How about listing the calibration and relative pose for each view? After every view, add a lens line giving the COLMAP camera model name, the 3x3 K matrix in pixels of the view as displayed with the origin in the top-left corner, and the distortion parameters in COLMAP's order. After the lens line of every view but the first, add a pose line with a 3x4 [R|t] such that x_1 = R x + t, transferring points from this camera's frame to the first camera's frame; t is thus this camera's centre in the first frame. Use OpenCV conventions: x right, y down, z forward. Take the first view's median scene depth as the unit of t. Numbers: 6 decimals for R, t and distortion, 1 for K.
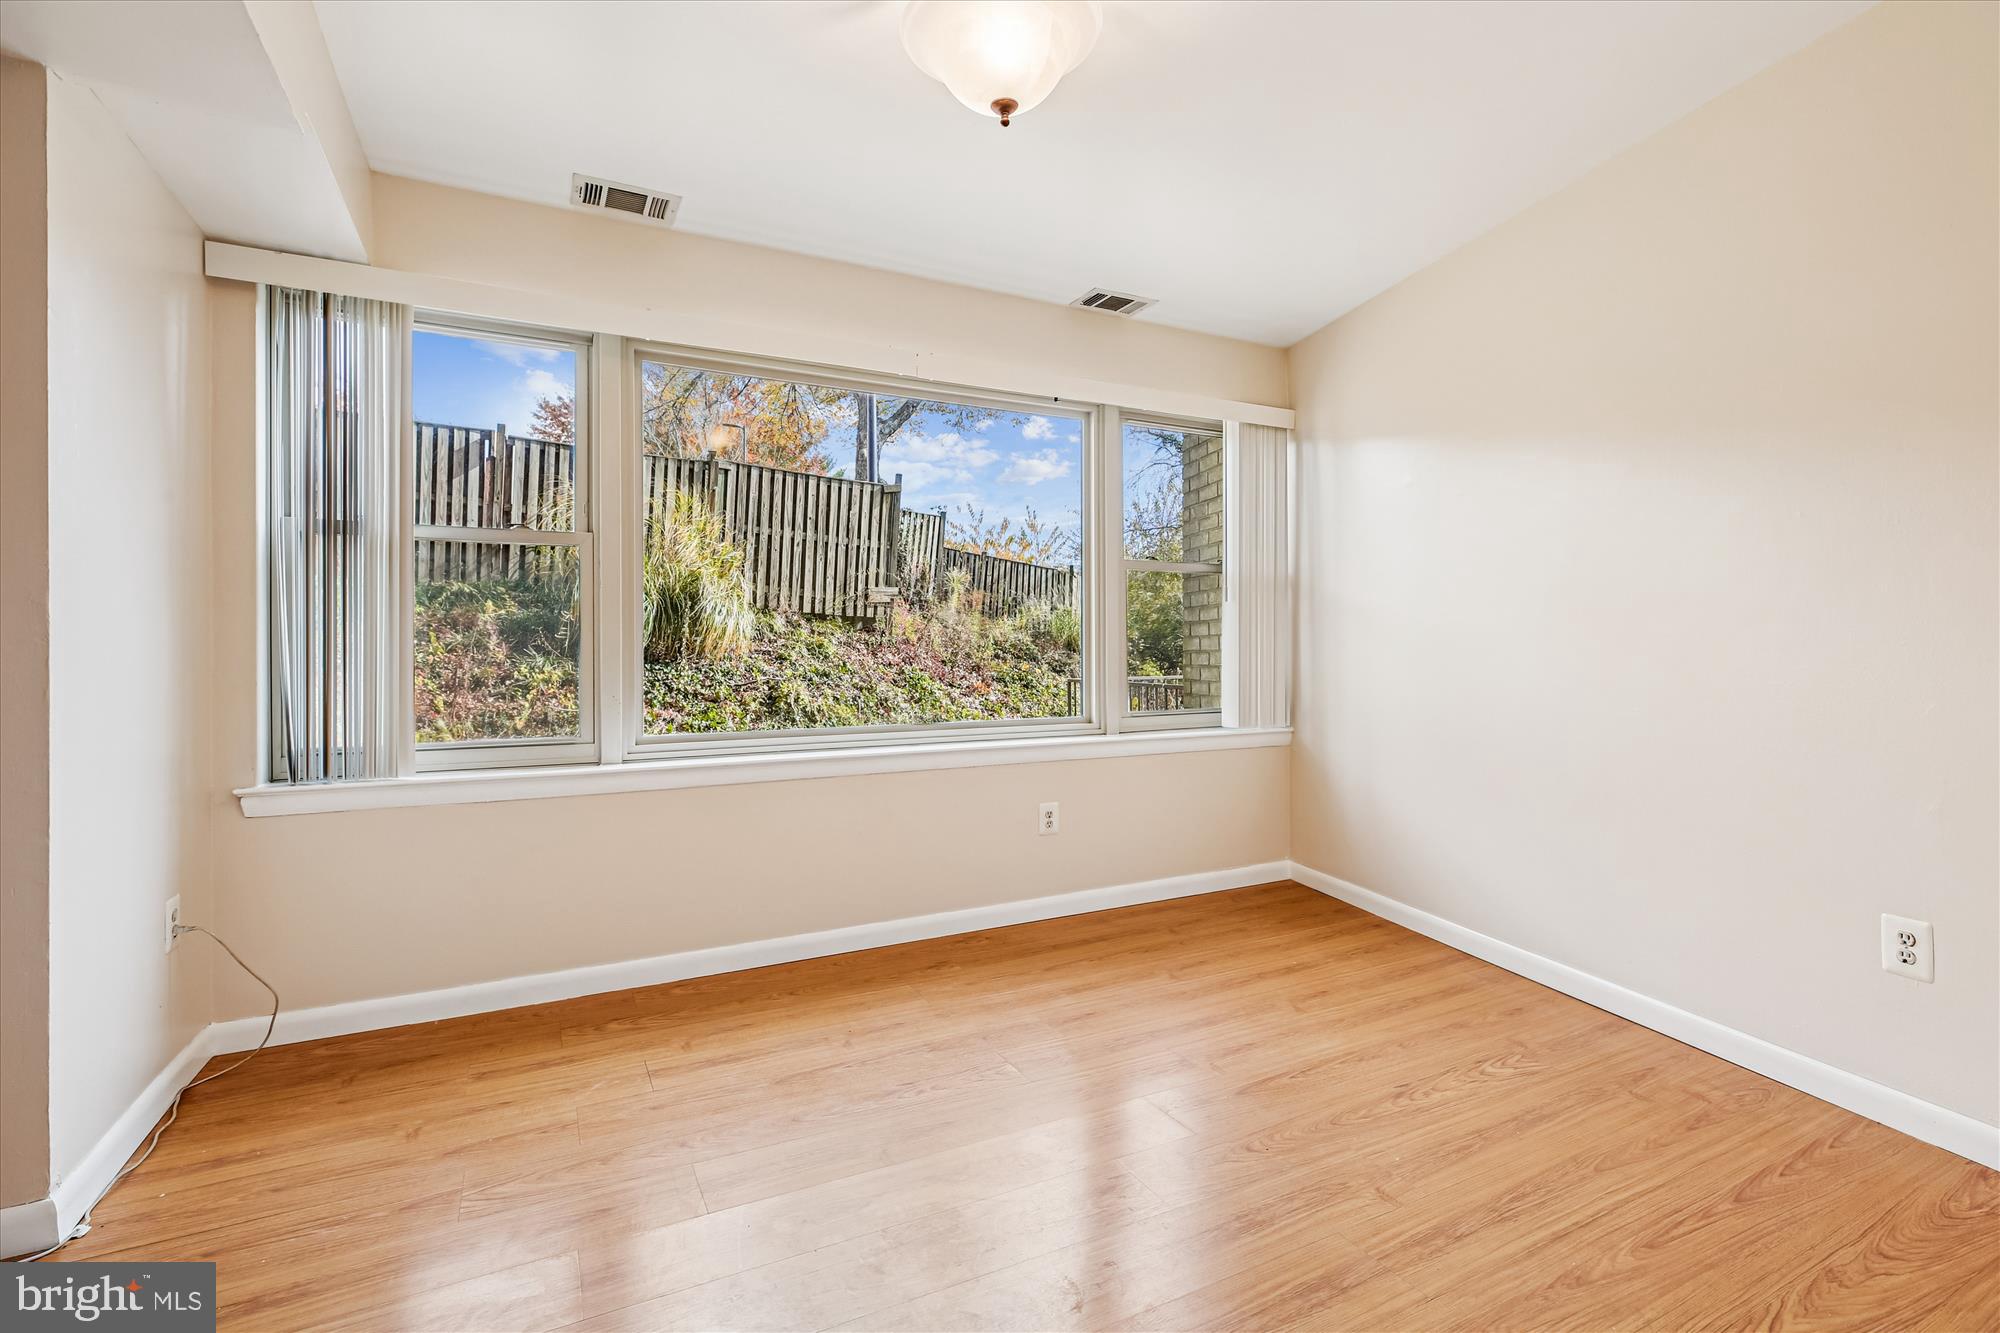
lens RADIAL K [[903.7, 0, 1001.2], [0, 903.7, 658.8], [0, 0, 1]] dist [-0.001121, -0.000309]
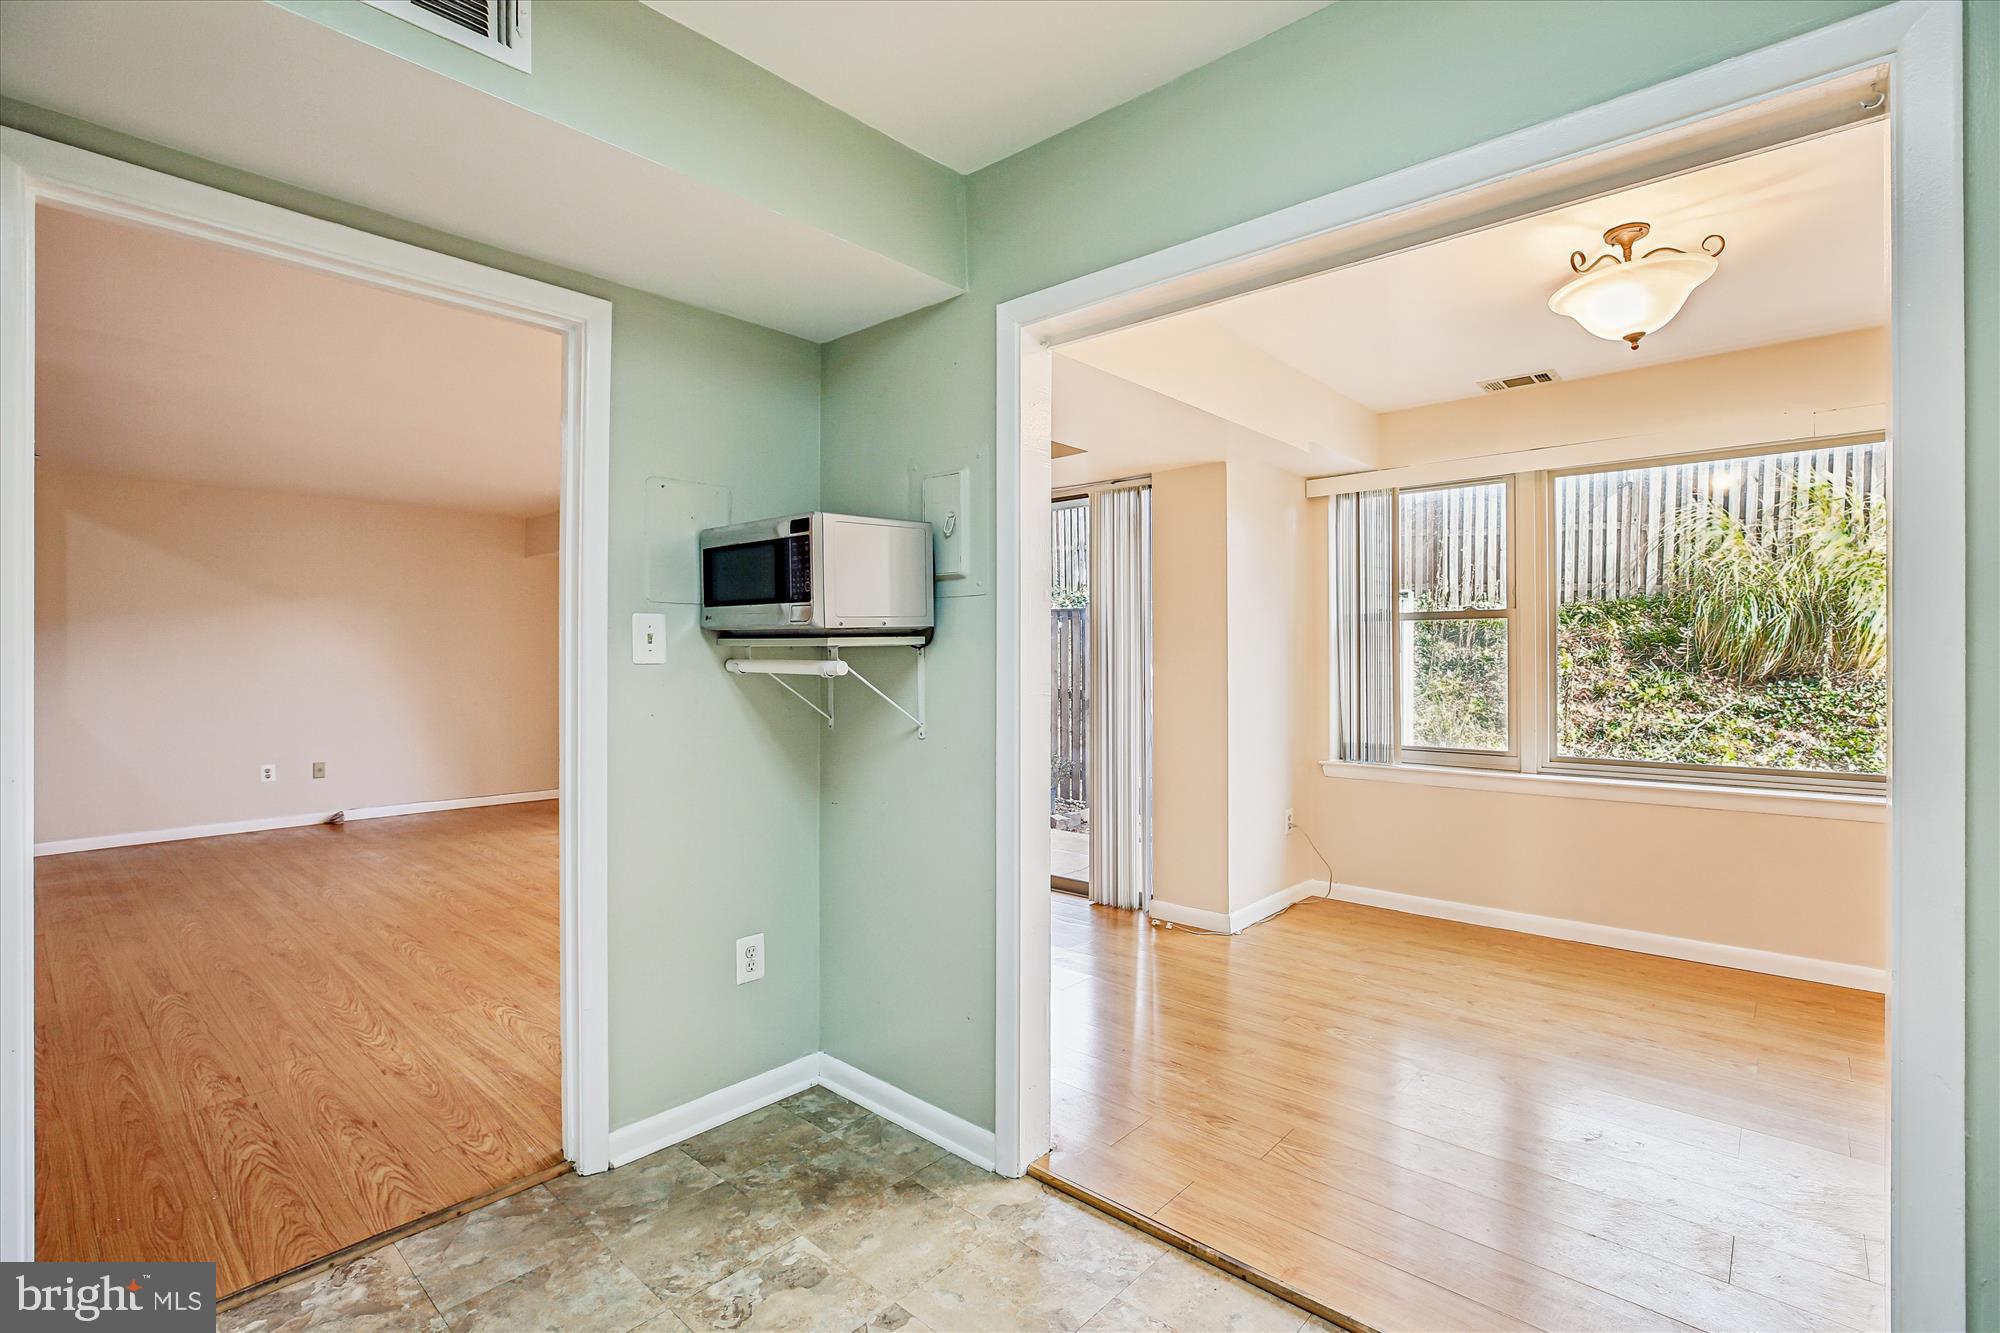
lens RADIAL K [[903.7, 0, 1001.2], [0, 903.7, 658.8], [0, 0, 1]] dist [-0.001121, -0.000309]
pose [[0.353100, 0.006460, -0.935563, 0.580651], [-0.000228, 0.999977, 0.006819, -0.068365], [0.935585, -0.002195, 0.353093, -0.254258]]
